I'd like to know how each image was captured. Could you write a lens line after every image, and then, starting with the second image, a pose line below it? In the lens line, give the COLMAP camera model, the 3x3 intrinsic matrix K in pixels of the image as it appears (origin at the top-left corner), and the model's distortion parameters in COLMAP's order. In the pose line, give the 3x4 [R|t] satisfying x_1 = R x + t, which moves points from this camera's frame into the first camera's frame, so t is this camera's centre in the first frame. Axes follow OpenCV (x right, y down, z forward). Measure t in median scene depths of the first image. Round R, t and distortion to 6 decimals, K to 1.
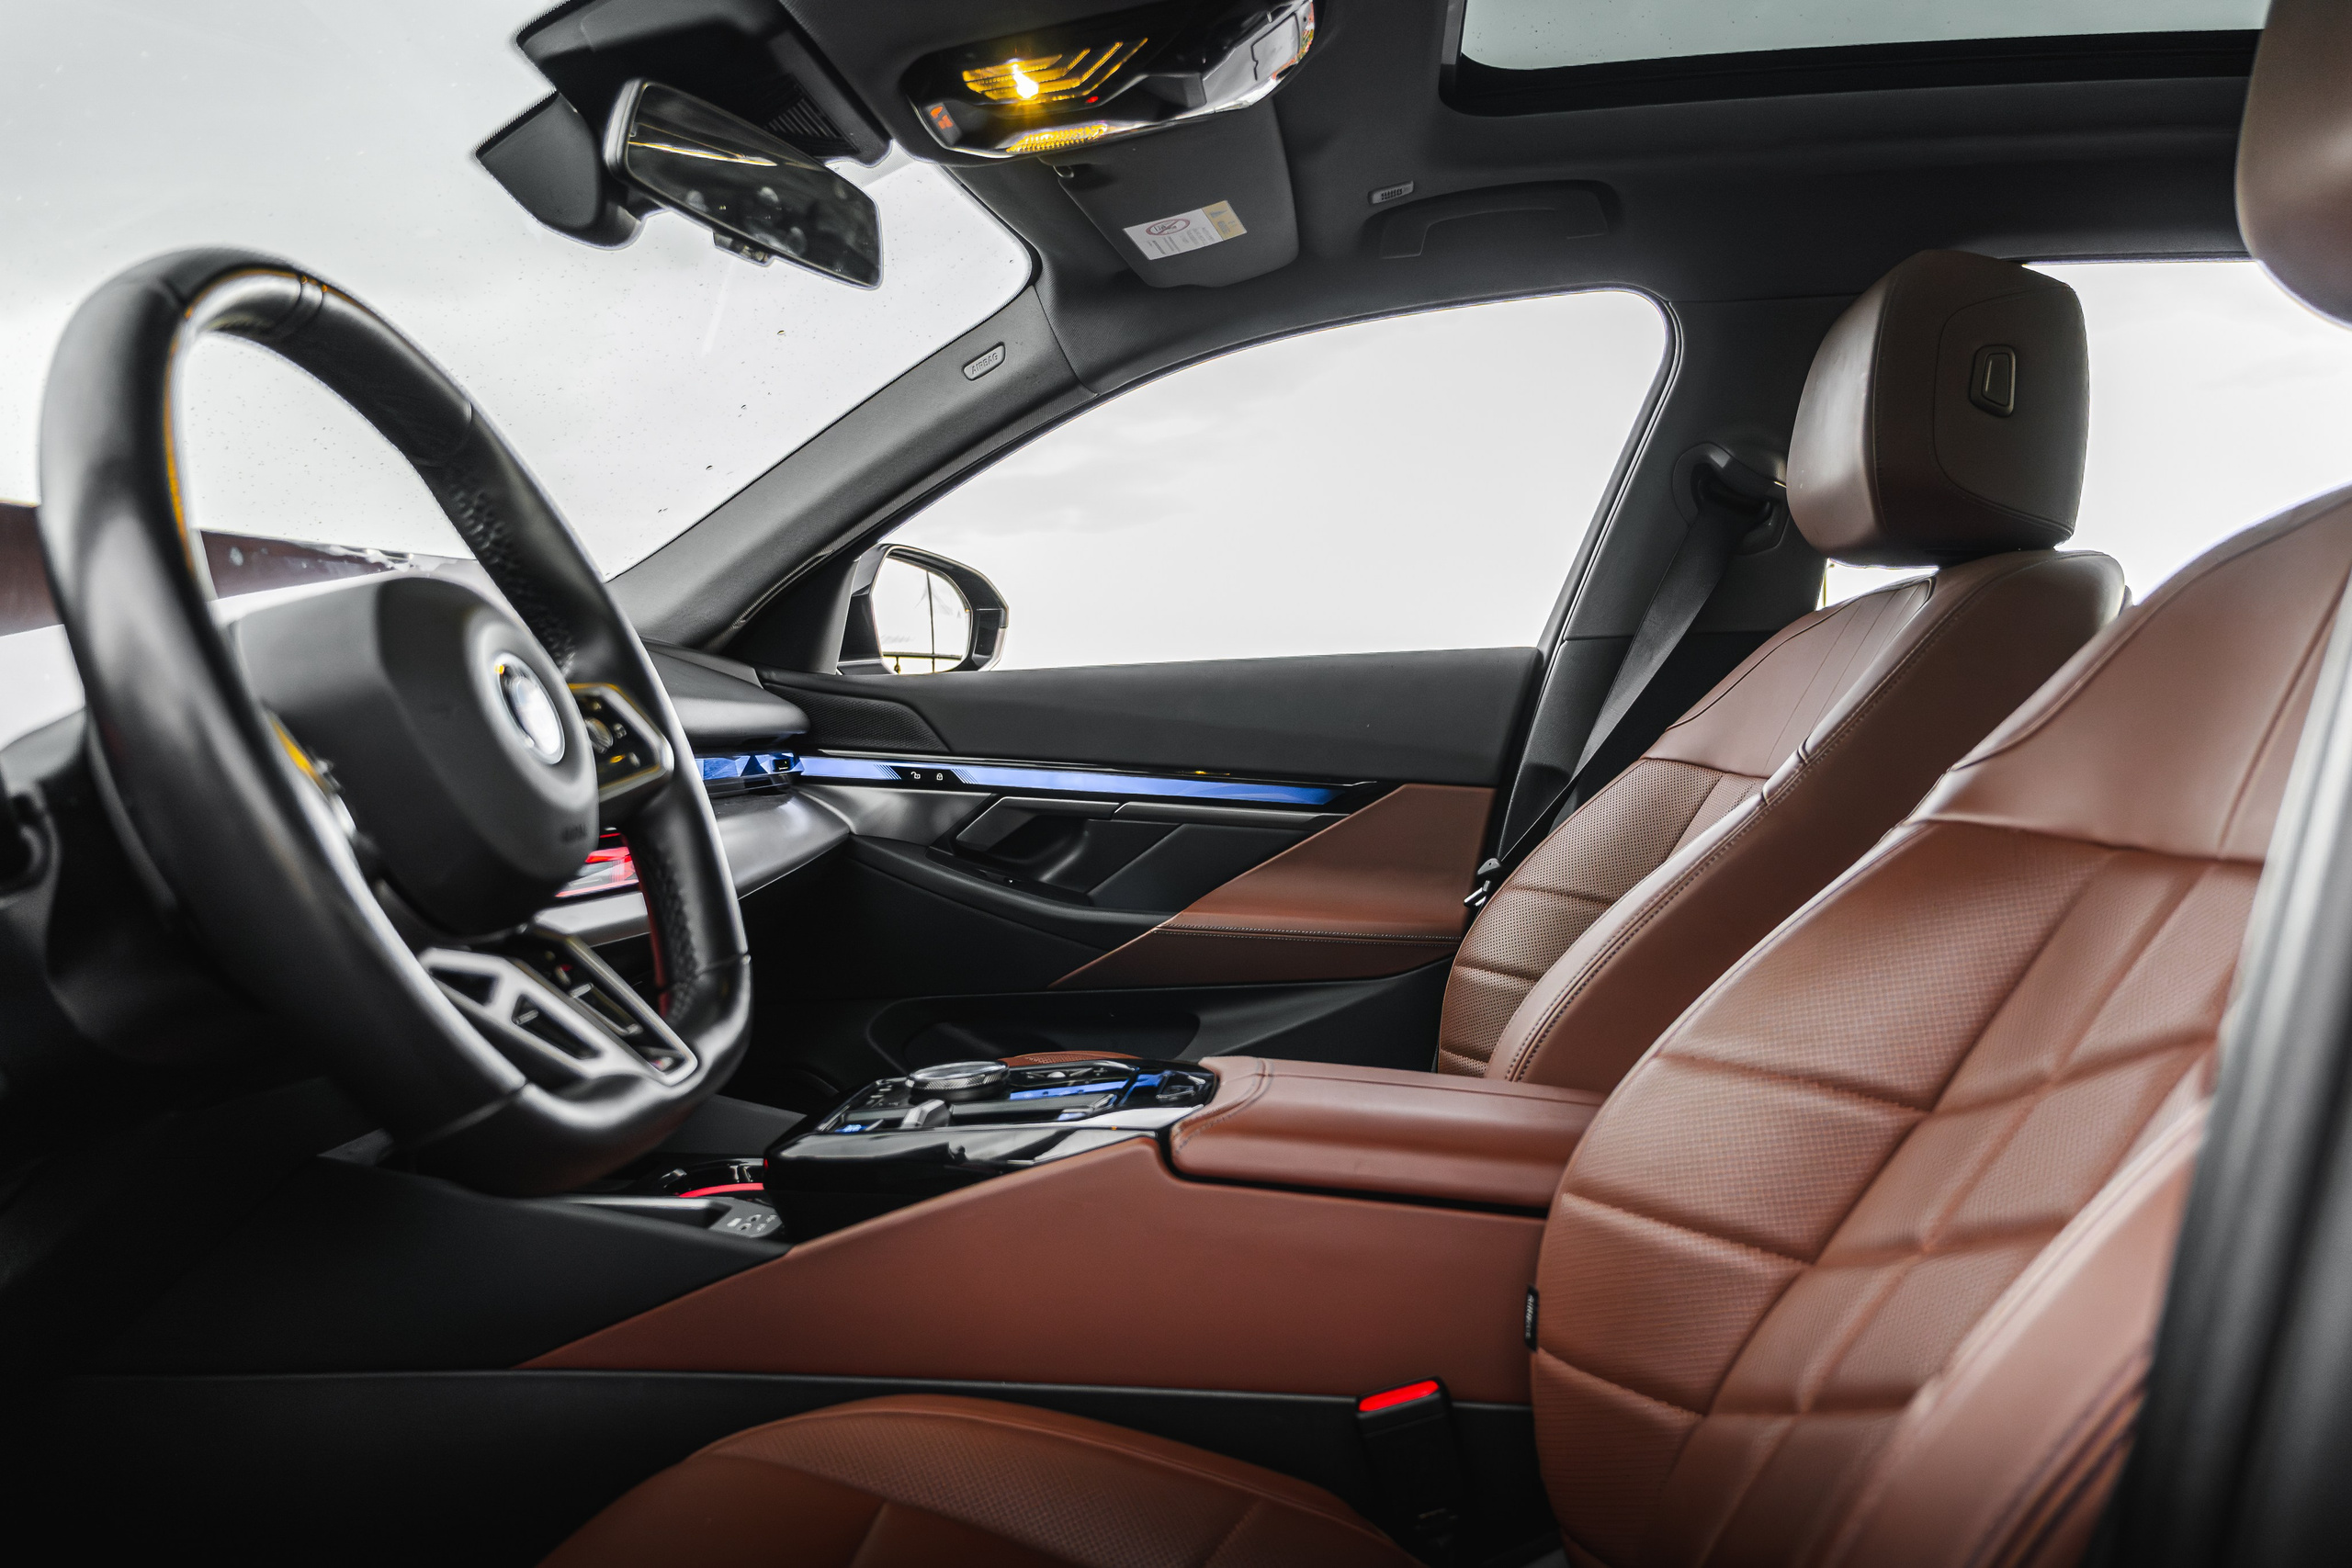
lens RADIAL K [[1784.8, 0, 1174.0], [0, 1784.8, 777.1], [0, 0, 1]] dist [-0.005550, -0.001013]
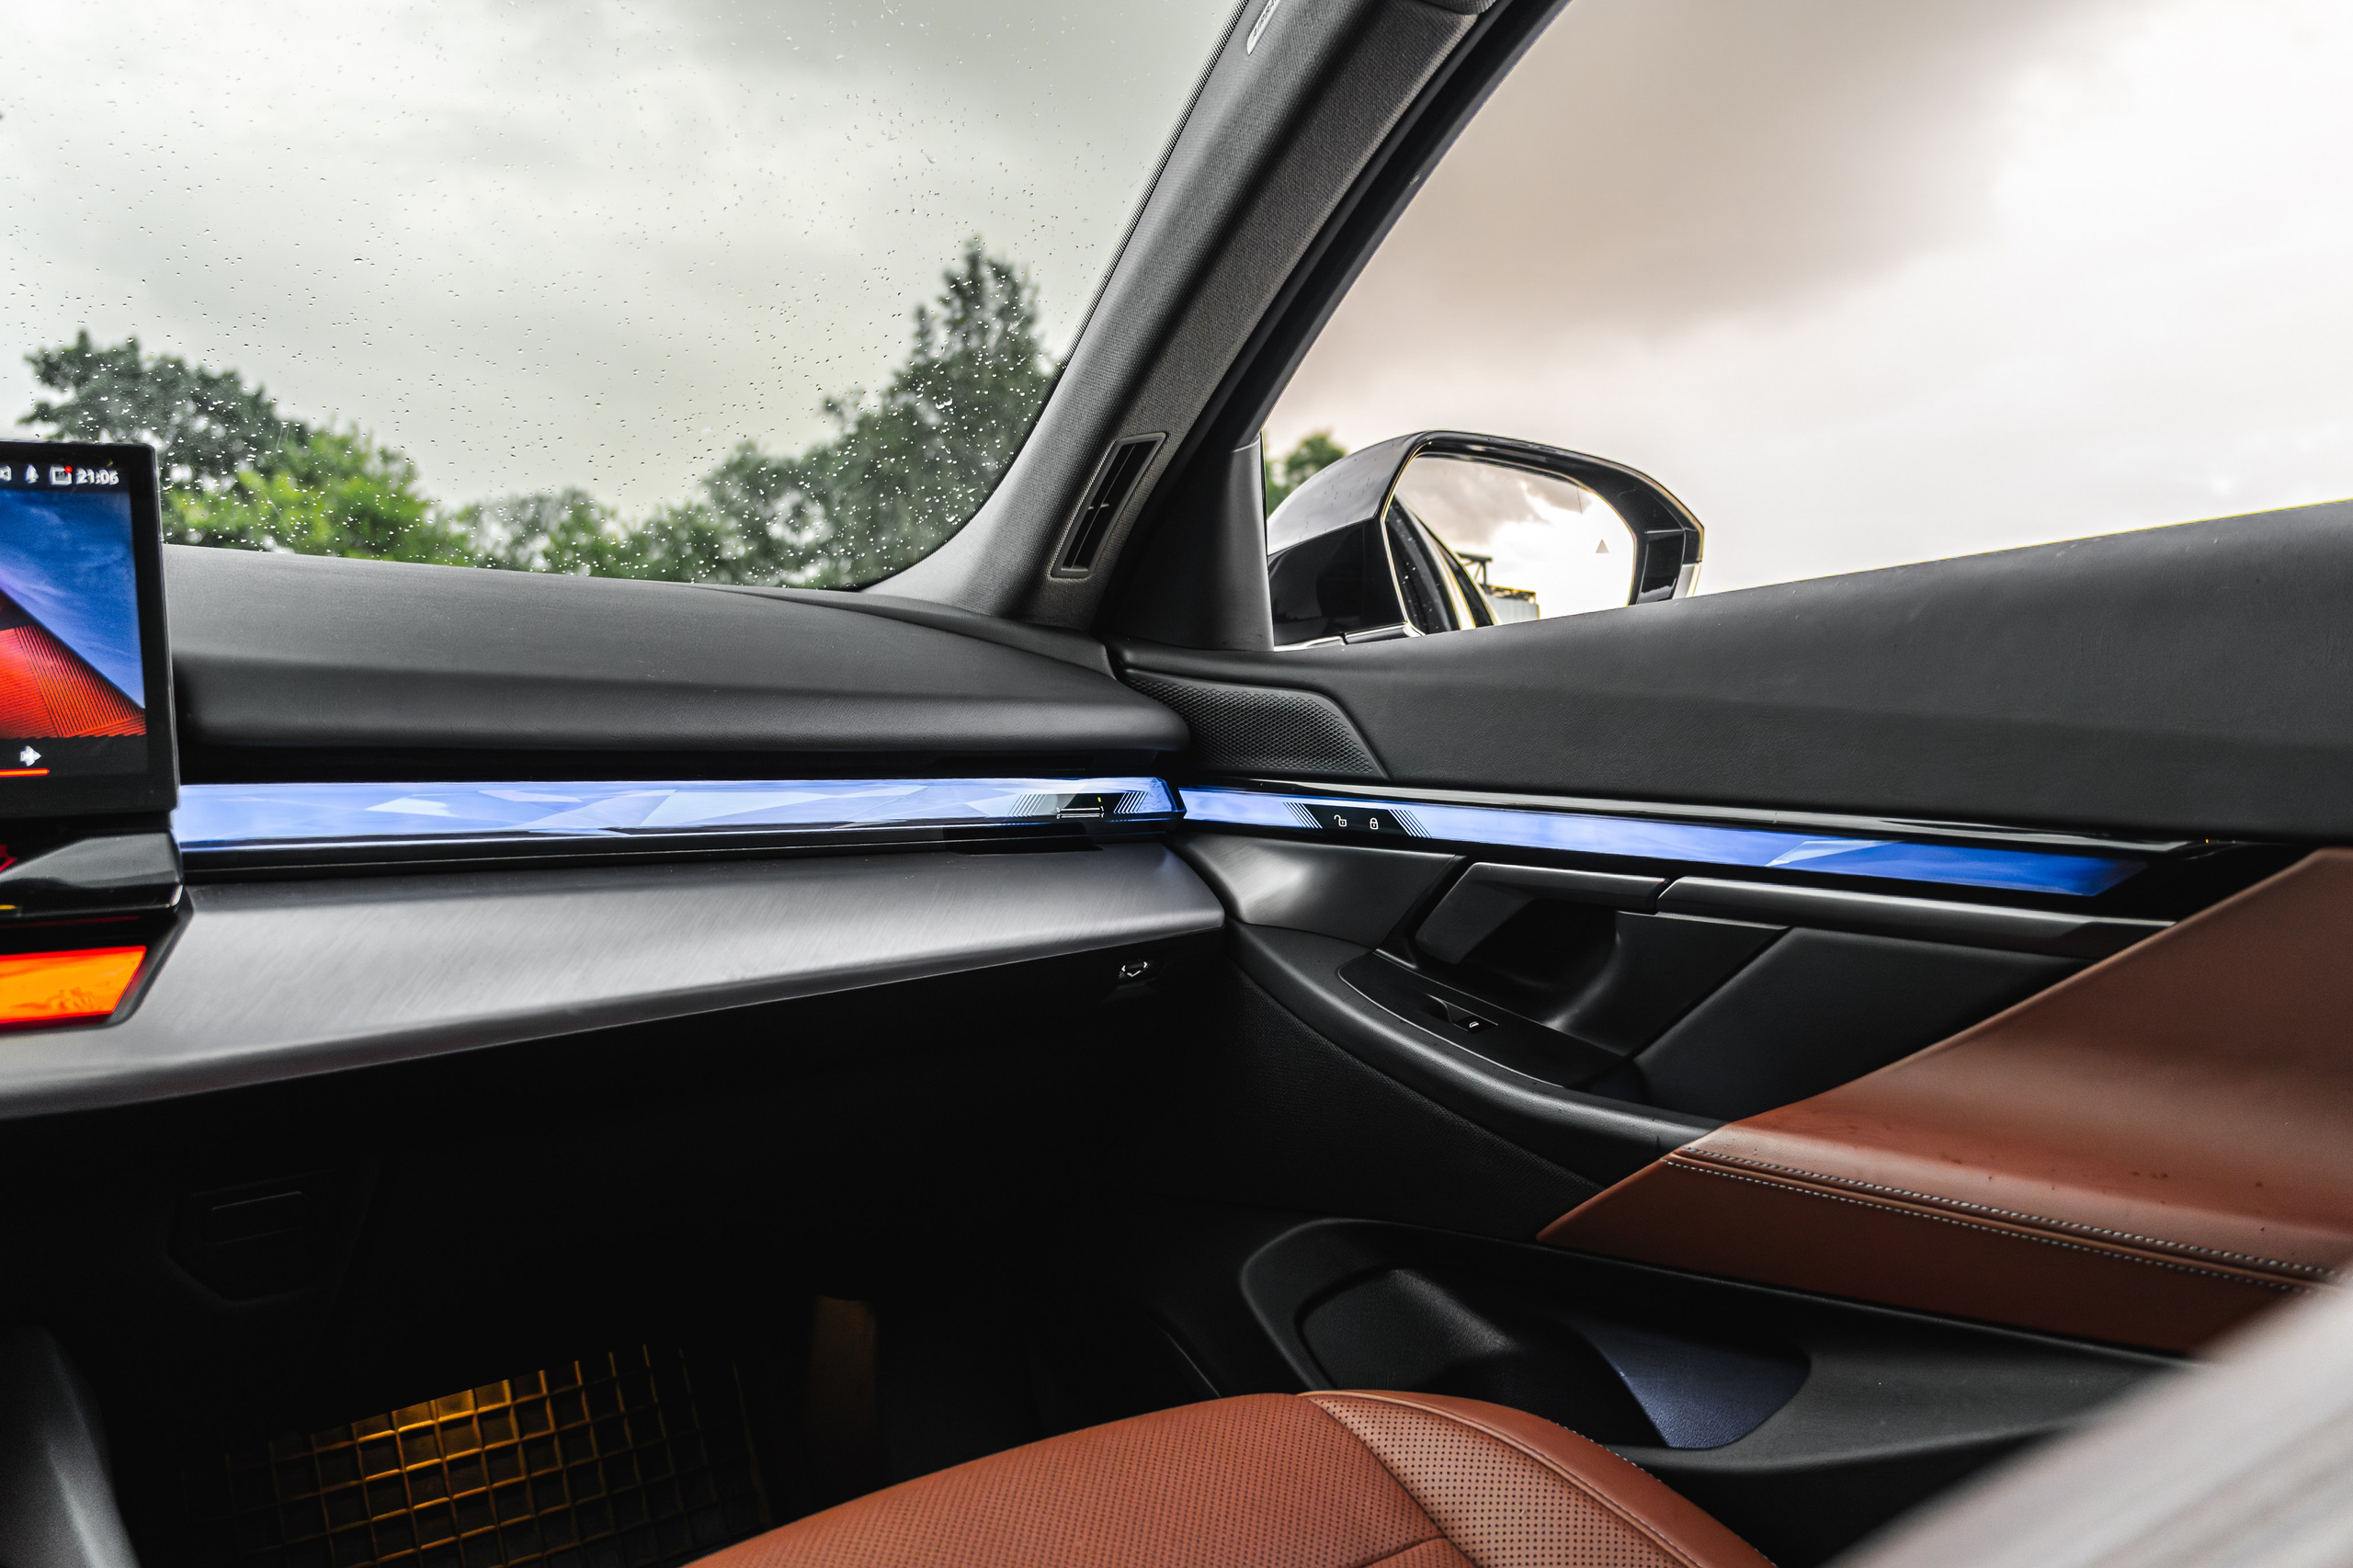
lens RADIAL K [[1785.7, 0, 1180.0], [0, 1785.7, 789.6], [0, 0, 1]] dist [-0.005550, -0.001013]
pose [[0.751813, -0.010240, -0.659297, 0.186382], [-0.004012, 0.999790, -0.020103, 0.000717], [0.659365, 0.017758, 0.751614, 0.548487]]
